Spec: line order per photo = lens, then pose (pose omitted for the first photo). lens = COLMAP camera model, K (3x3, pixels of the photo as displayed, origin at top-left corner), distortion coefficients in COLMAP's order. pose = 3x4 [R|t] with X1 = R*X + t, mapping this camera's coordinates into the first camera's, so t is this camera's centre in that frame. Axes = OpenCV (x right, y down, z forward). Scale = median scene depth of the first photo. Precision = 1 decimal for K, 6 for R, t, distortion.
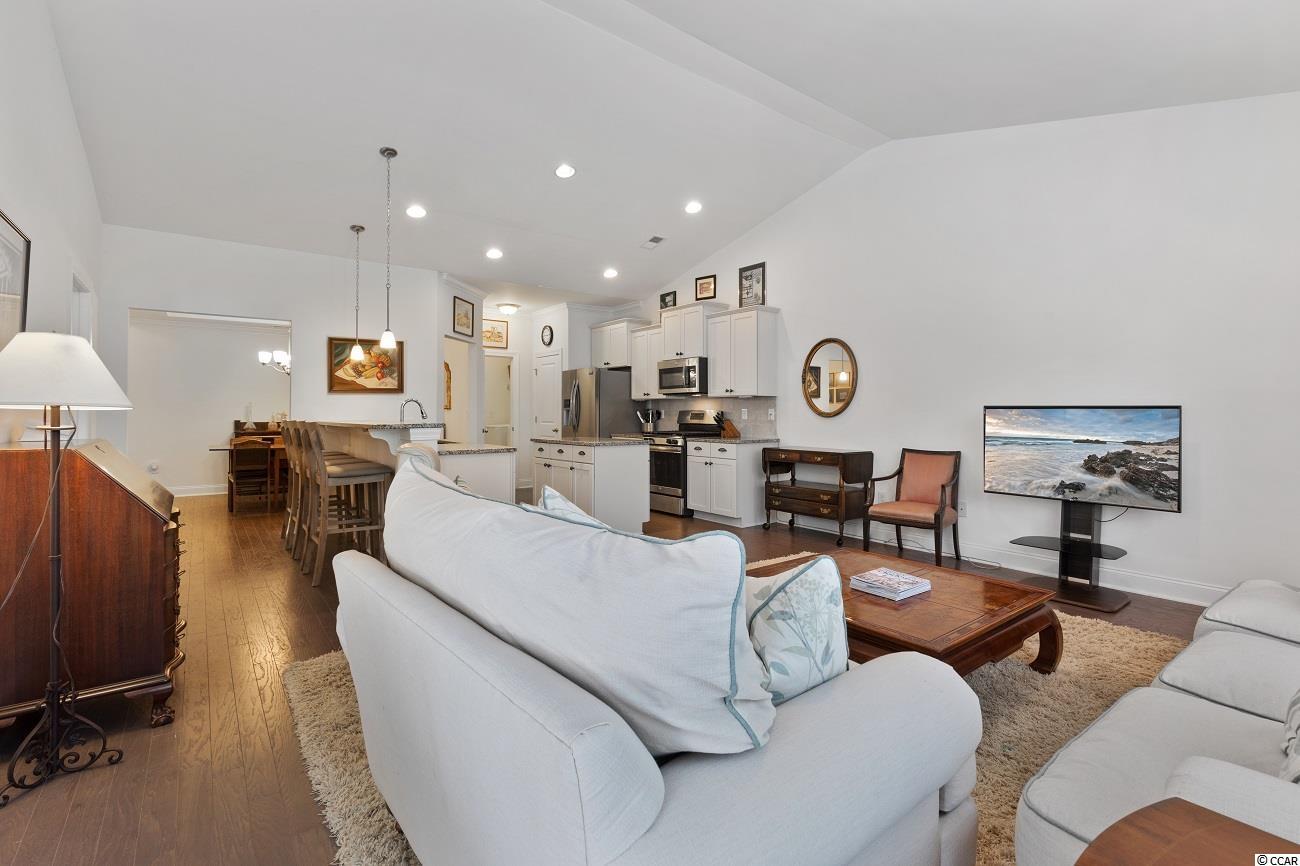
lens RADIAL K [[604.6, 0, 656.9], [0, 604.6, 423.0], [0, 0, 1]] dist [0.001747, -0.000150]
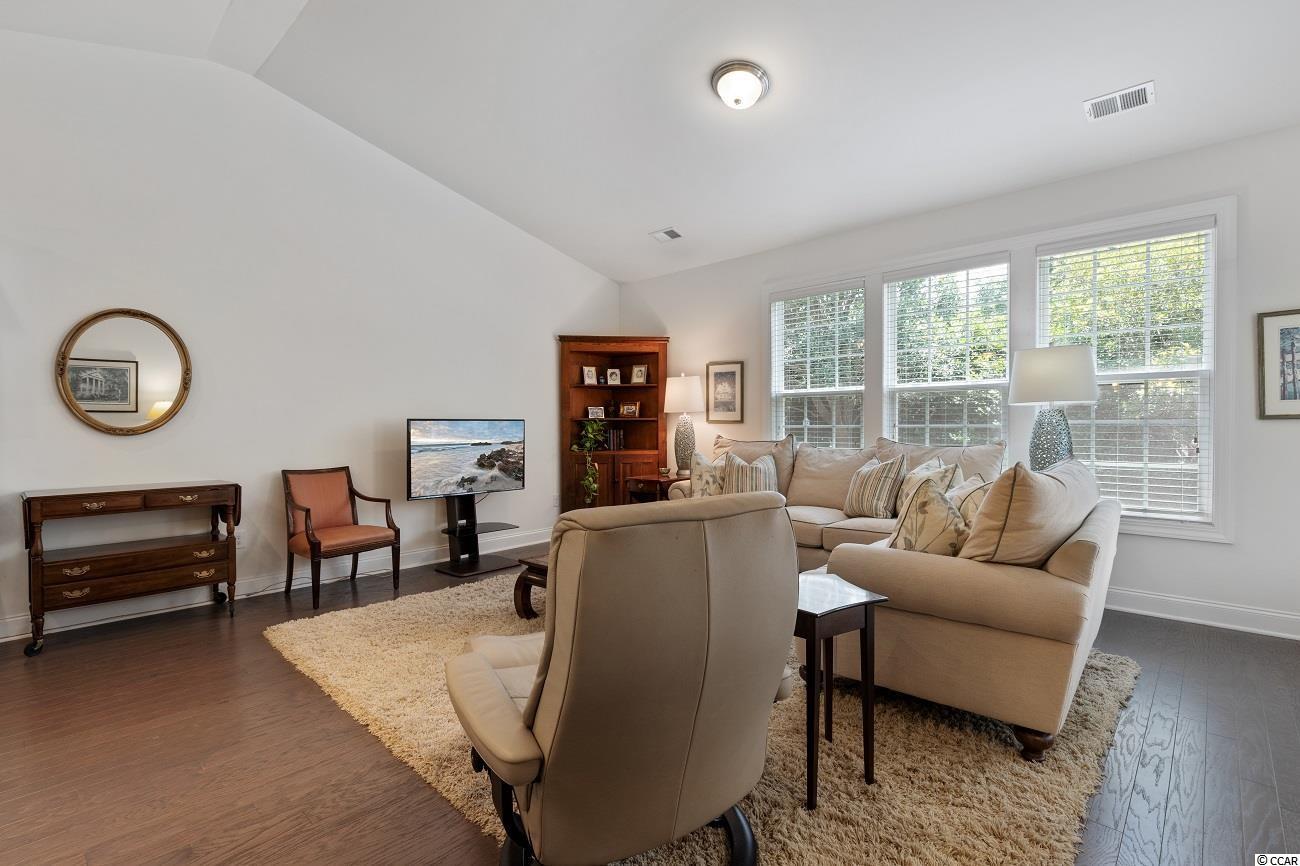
lens RADIAL K [[604.6, 0, 642.3], [0, 604.6, 434.2], [0, 0, 1]] dist [0.001747, -0.000150]
pose [[-0.181468, -0.013615, 0.983303, -0.625447], [0.033867, 0.999225, 0.020085, -0.005183], [-0.982814, 0.036946, -0.180866, 0.875414]]
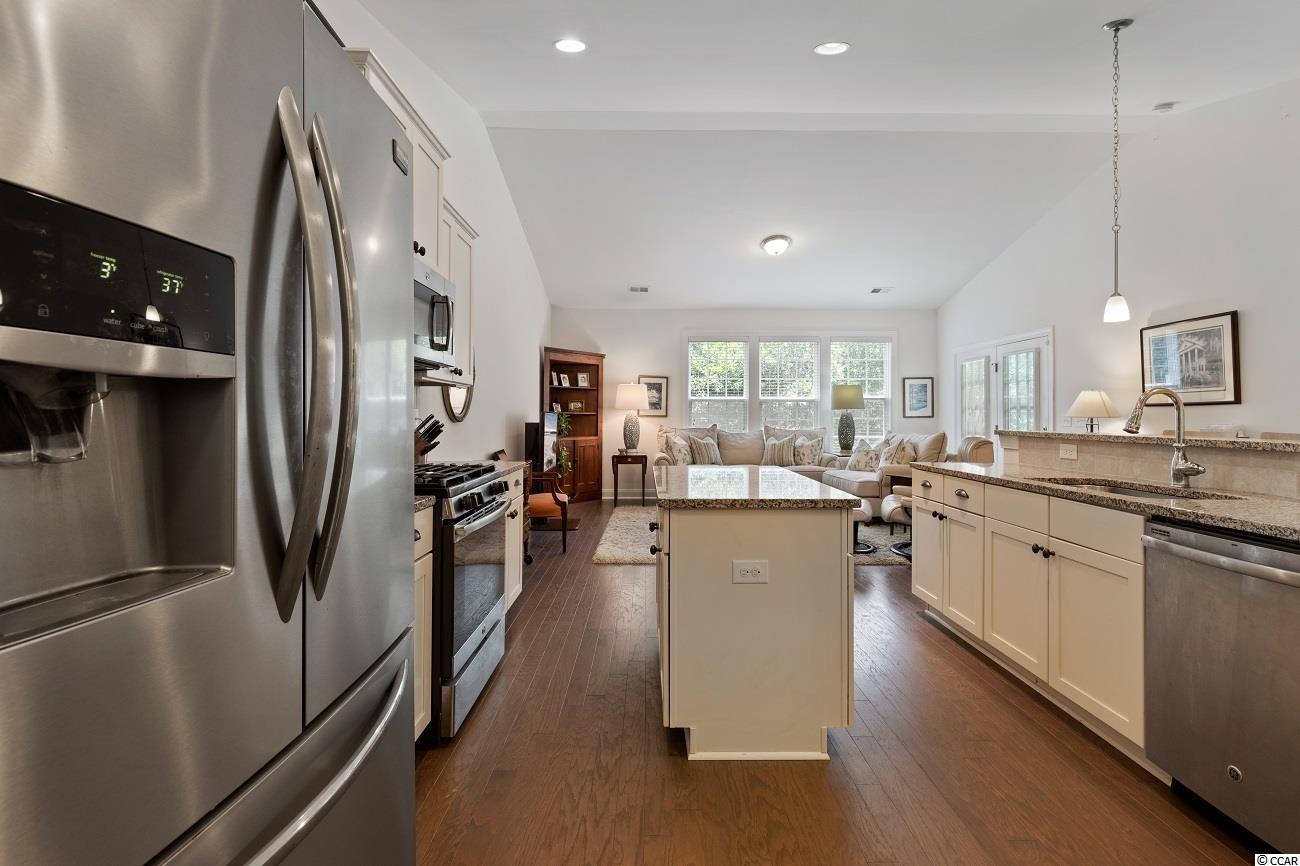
lens RADIAL K [[604.6, 0, 664.9], [0, 604.6, 409.7], [0, 0, 1]] dist [0.001747, -0.000150]
pose [[-0.820082, 0.007143, 0.572201, -0.502941], [0.014029, 0.999873, 0.007624, -0.038265], [-0.572074, 0.014280, -0.820078, 2.172260]]
